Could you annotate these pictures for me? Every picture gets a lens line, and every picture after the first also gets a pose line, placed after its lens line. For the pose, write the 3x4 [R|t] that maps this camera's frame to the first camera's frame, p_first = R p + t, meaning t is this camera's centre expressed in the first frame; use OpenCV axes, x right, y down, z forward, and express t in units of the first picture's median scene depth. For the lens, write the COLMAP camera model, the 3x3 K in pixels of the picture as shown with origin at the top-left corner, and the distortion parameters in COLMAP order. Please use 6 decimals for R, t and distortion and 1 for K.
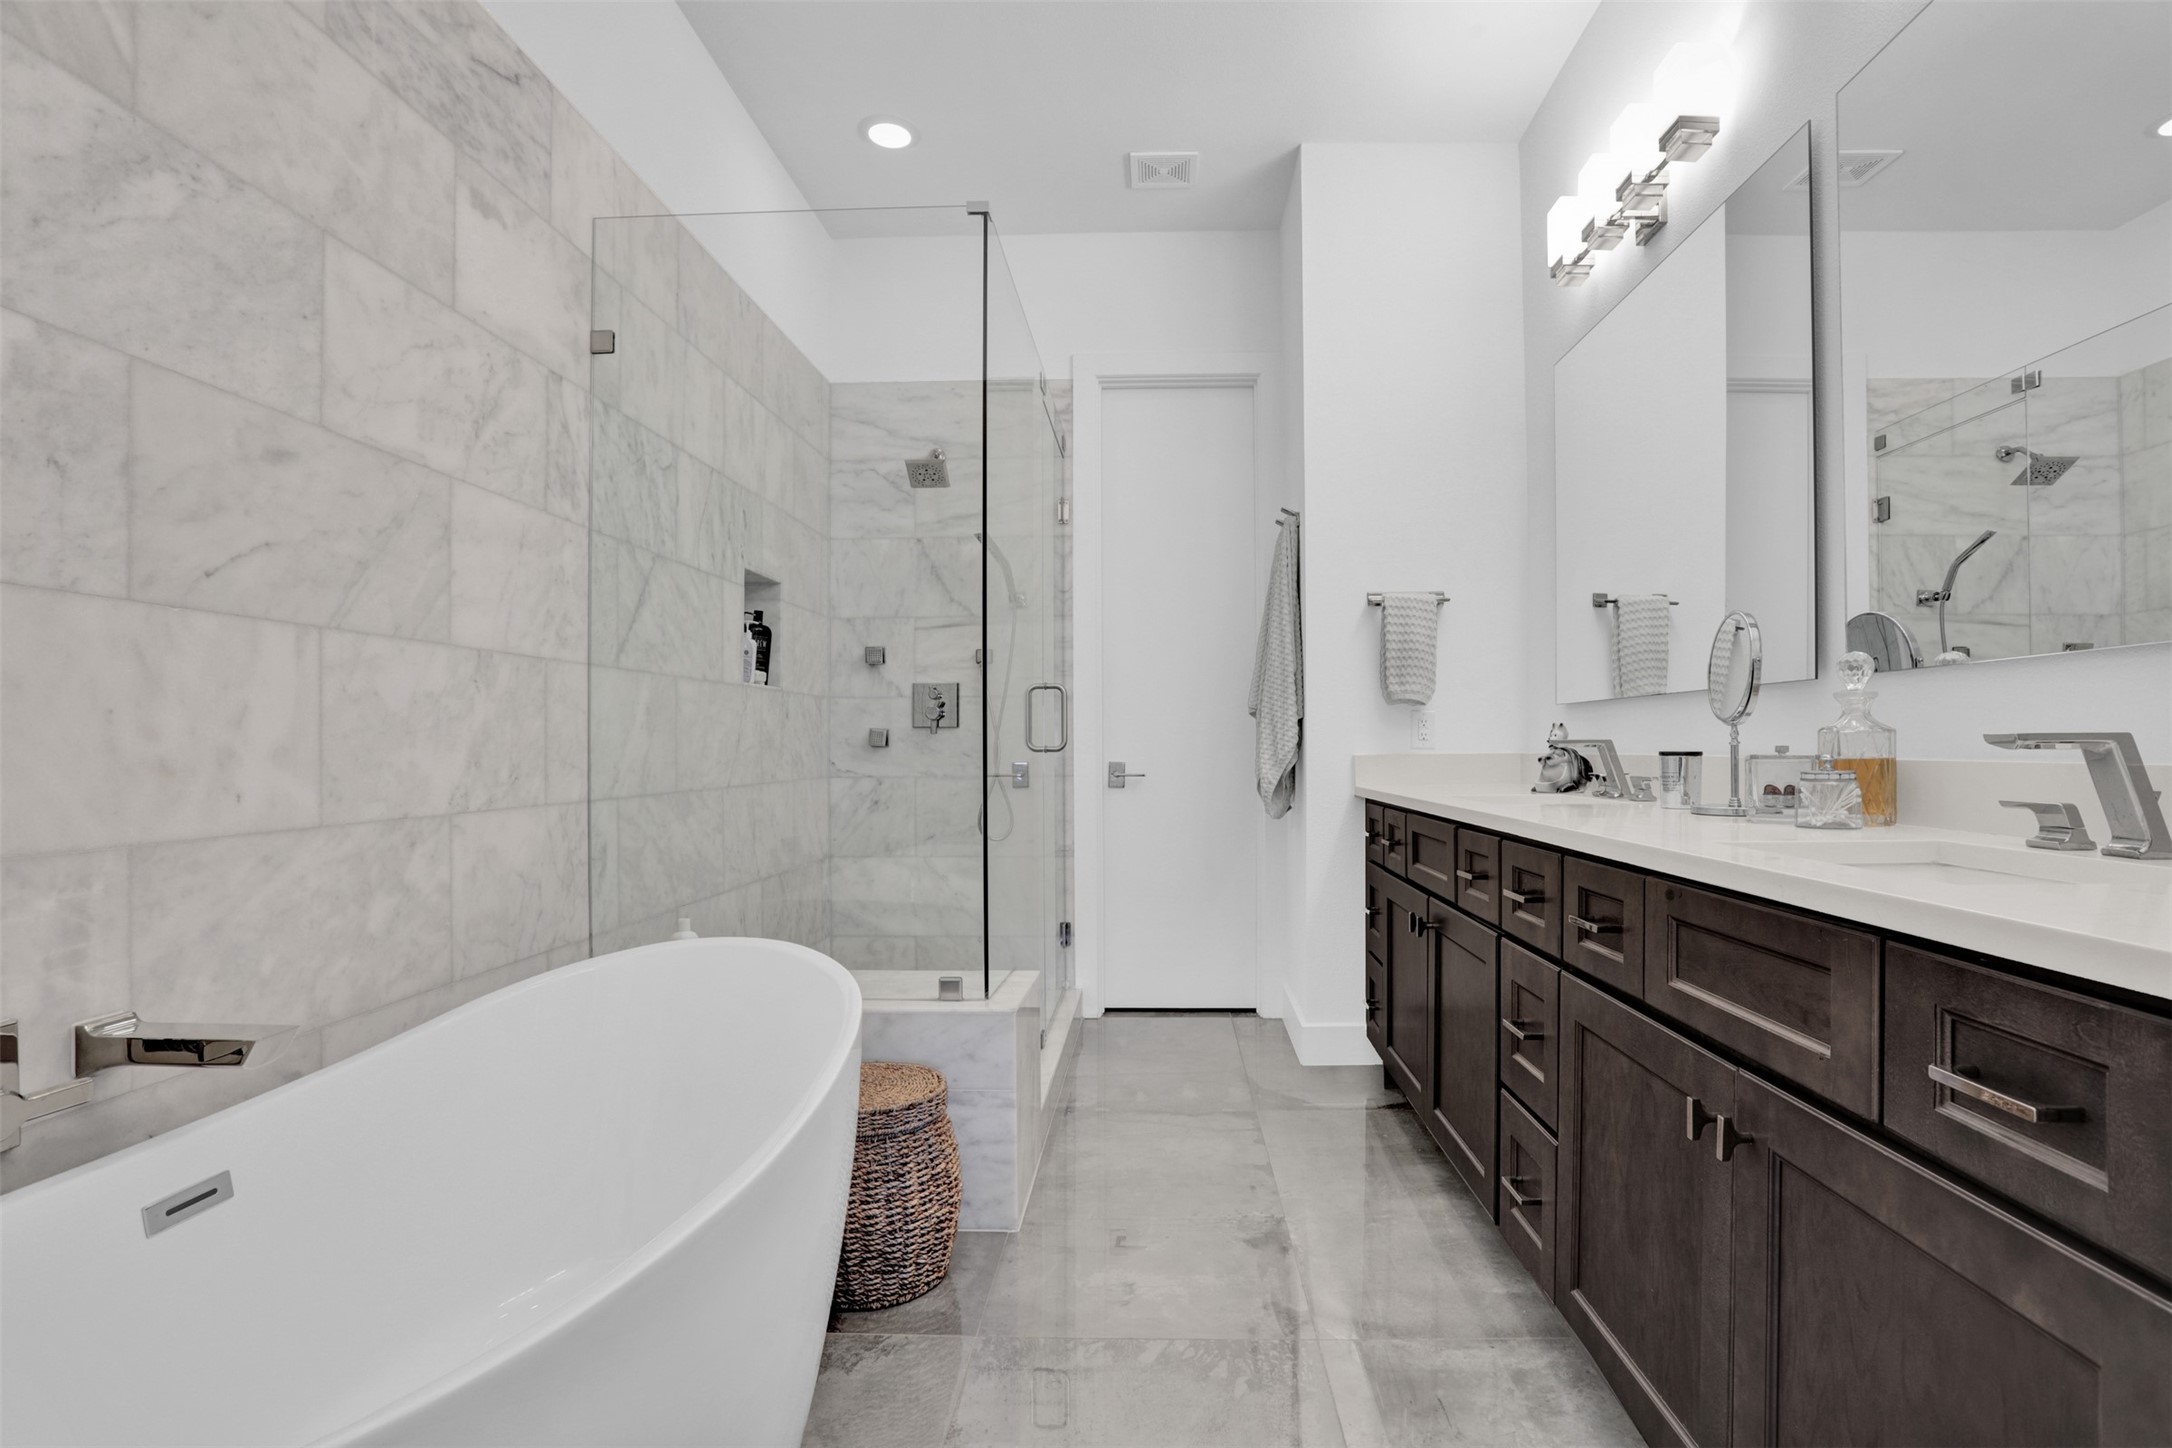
lens RADIAL K [[1075.4, 0, 1093.3], [0, 1075.4, 730.9], [0, 0, 1]] dist [-0.039378, 0.006648]
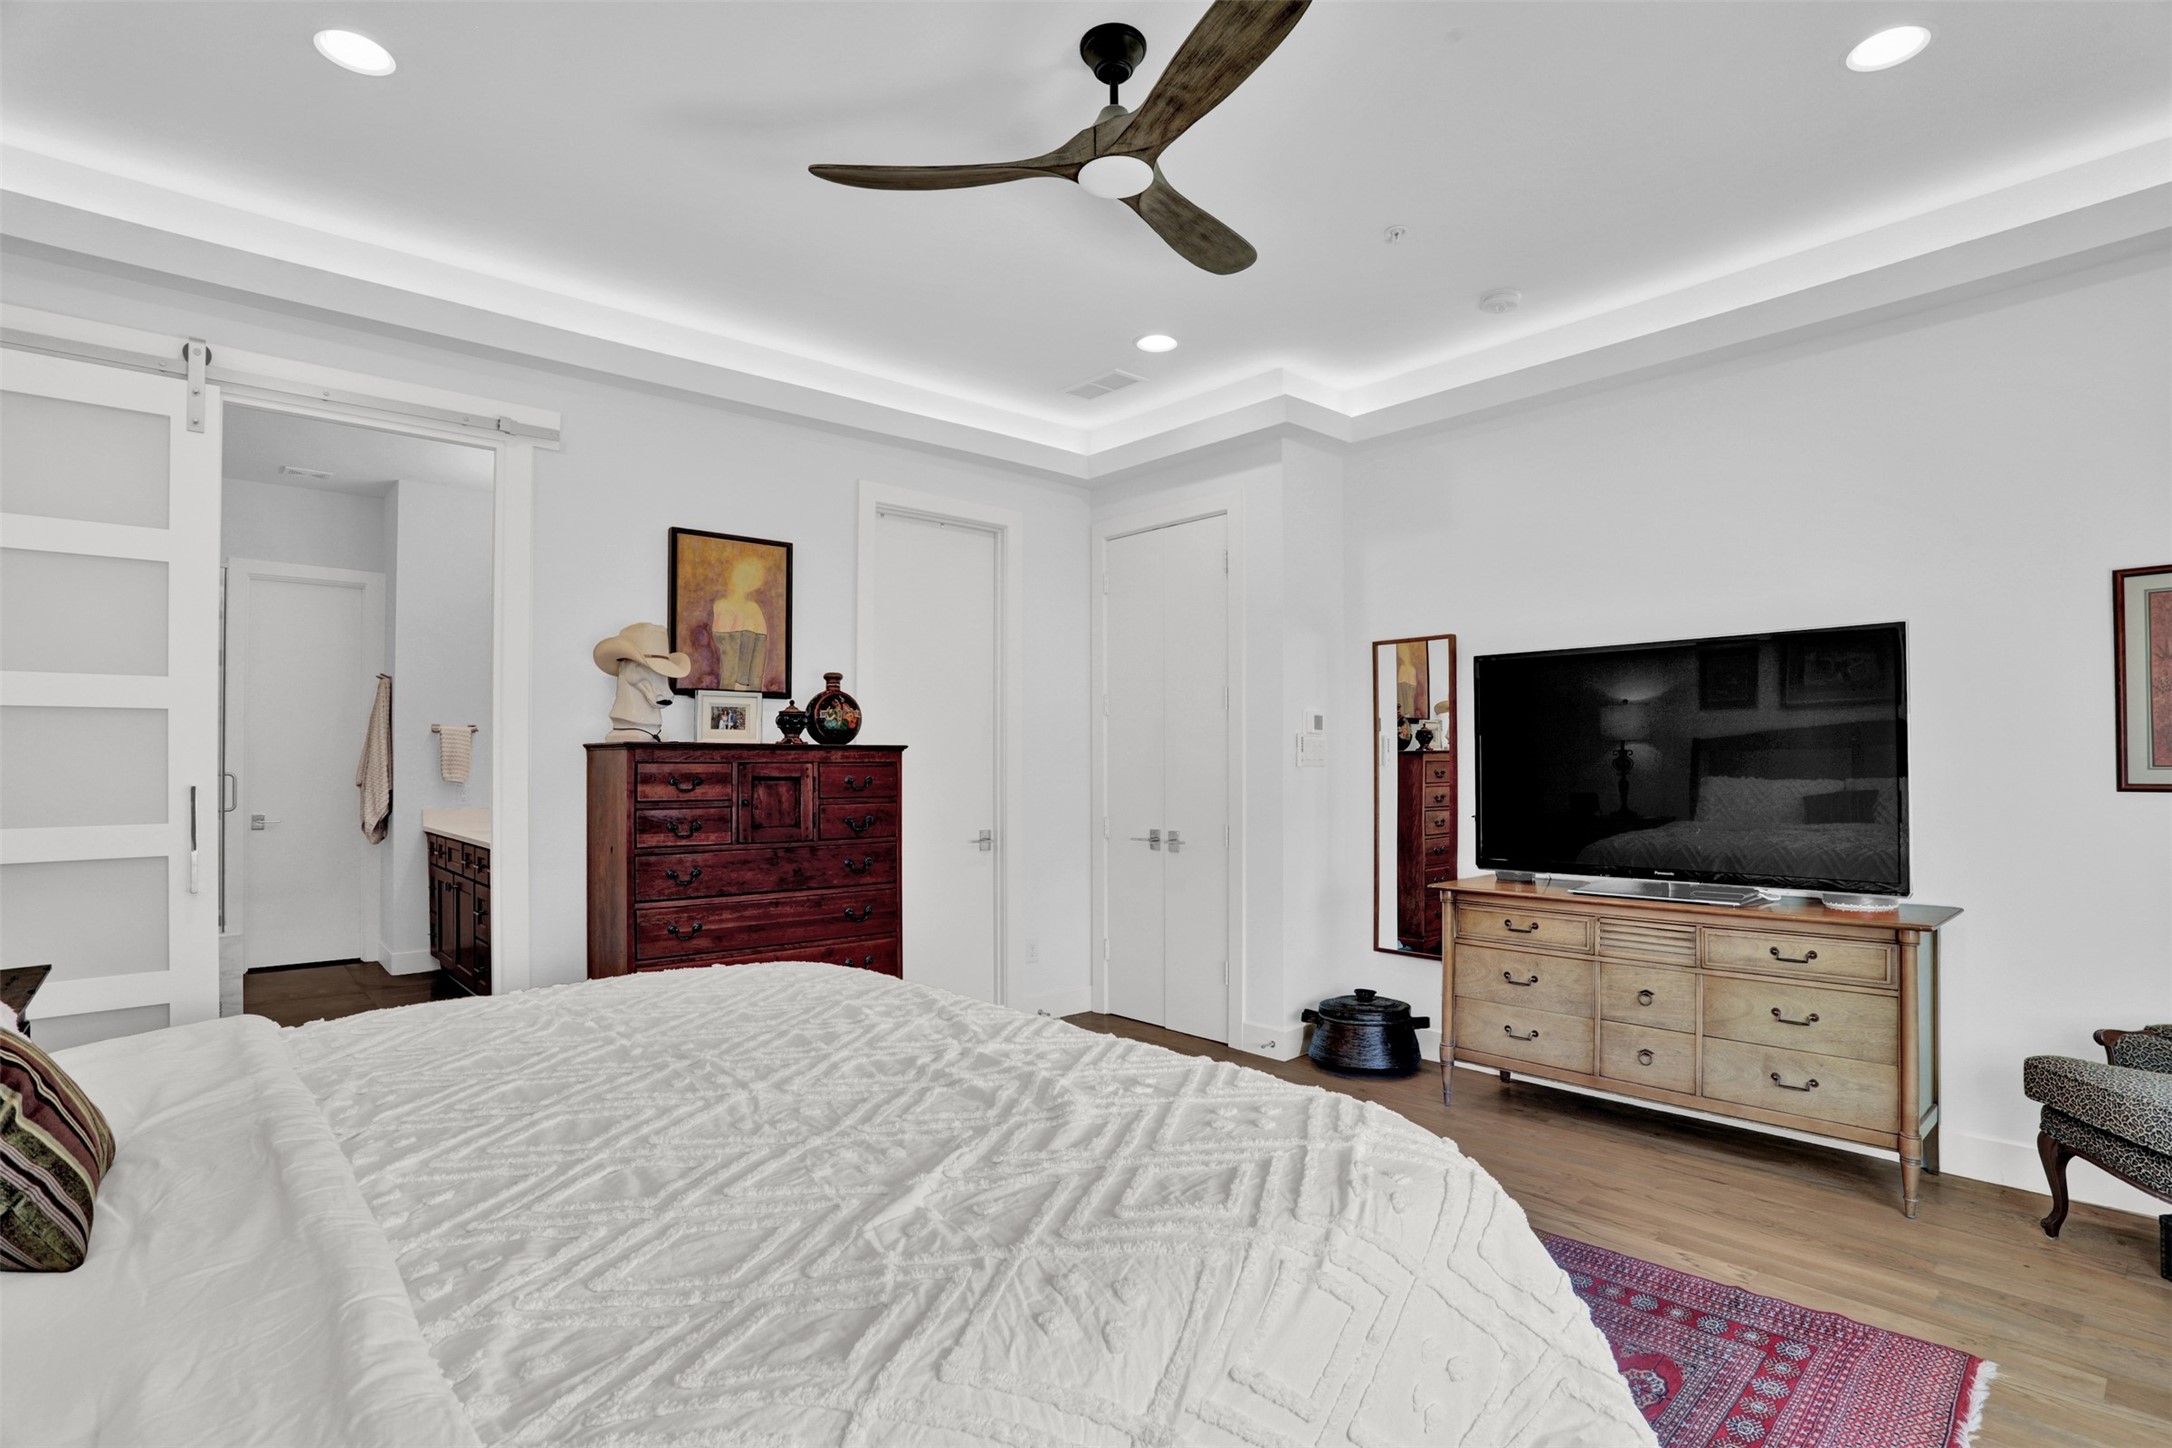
lens RADIAL K [[1075.4, 0, 1100.7], [0, 1075.4, 735.8], [0, 0, 1]] dist [-0.039378, 0.006648]
pose [[0.712139, 0.007662, 0.701997, -0.223059], [-0.003272, 0.999966, -0.007595, -0.098384], [-0.702031, 0.003112, 0.712139, -1.193877]]
